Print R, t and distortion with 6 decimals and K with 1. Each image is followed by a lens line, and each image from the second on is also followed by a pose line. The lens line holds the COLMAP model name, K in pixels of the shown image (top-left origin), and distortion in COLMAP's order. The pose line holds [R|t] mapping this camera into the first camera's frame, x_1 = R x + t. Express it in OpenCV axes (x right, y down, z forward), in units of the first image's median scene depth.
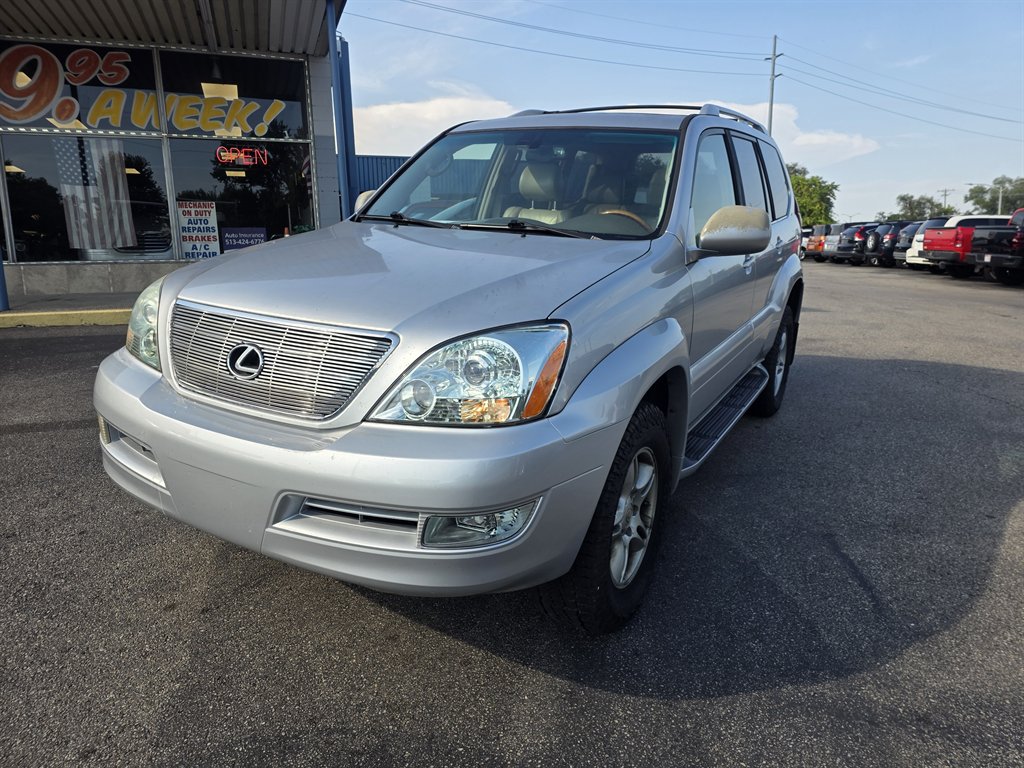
lens RADIAL K [[675.5, 0, 510.9], [0, 675.5, 385.4], [0, 0, 1]] dist [0.047605, -0.047654]
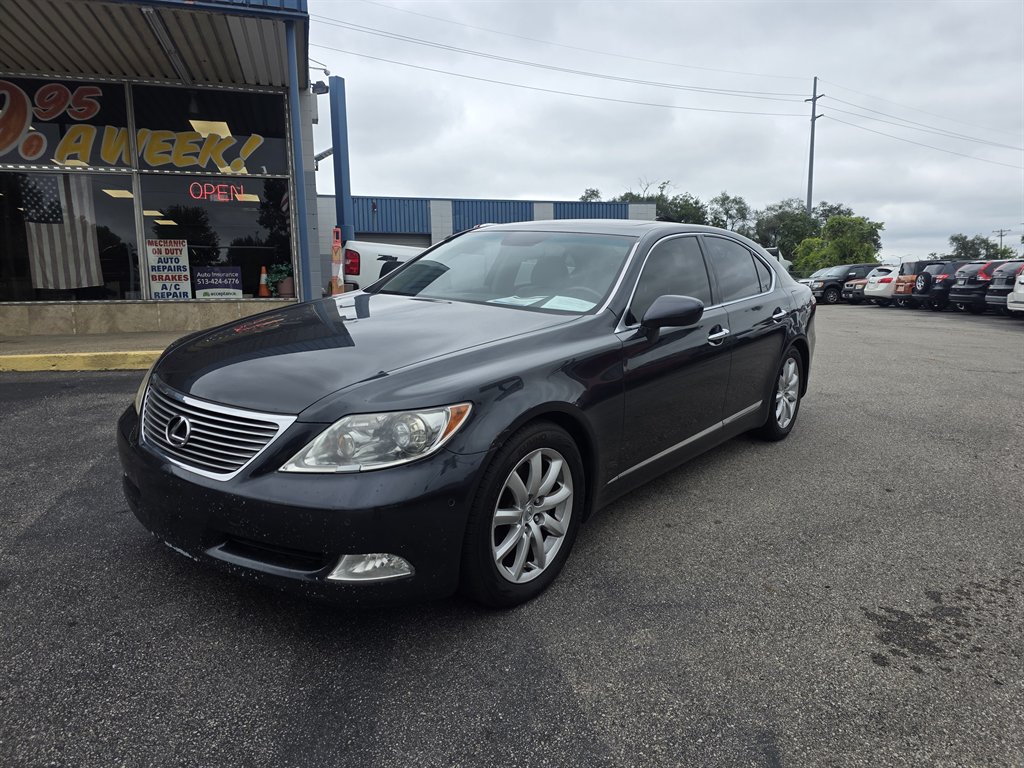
lens RADIAL K [[674.5, 0, 511.1], [0, 674.5, 380.5], [0, 0, 1]] dist [0.037129, -0.031415]
pose [[0.997930, 0.009577, -0.063592, 0.079630], [-0.013702, 0.997808, -0.064741, -0.019115], [0.062832, 0.065478, 0.995874, 0.100734]]
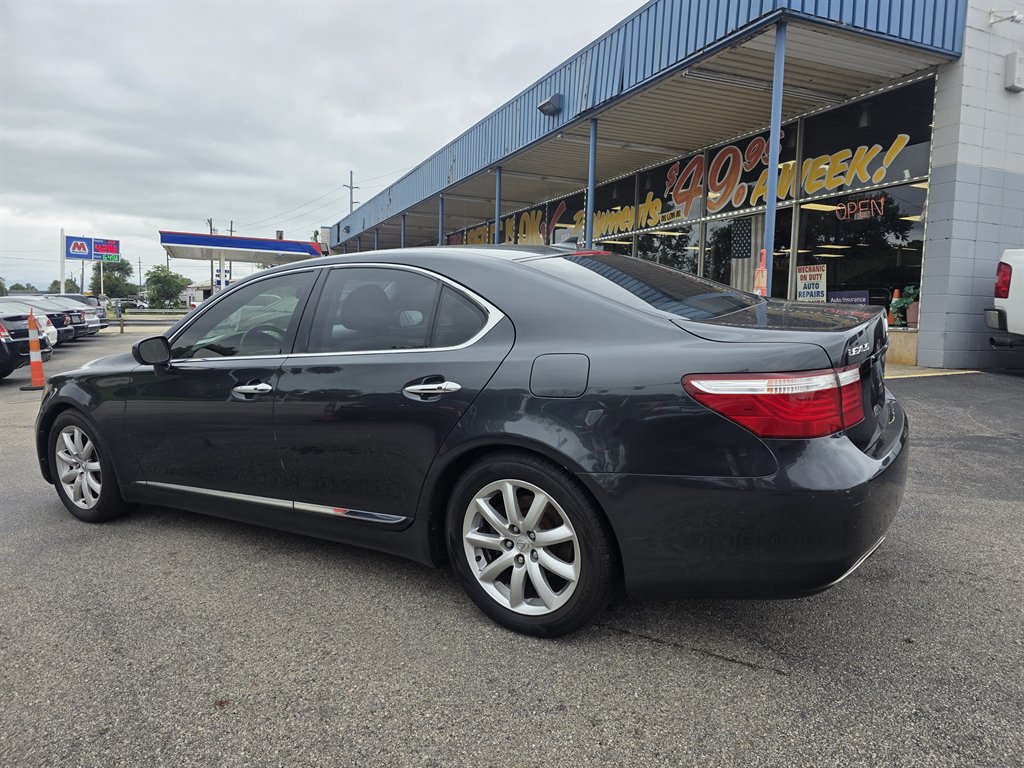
lens RADIAL K [[675.5, 0, 512.6], [0, 675.5, 383.1], [0, 0, 1]] dist [0.047605, -0.047654]
pose [[0.067825, 0.119622, -0.990500, 0.473108], [-0.200986, 0.974071, 0.103875, -0.125781], [0.977243, 0.192031, 0.090109, 0.543942]]
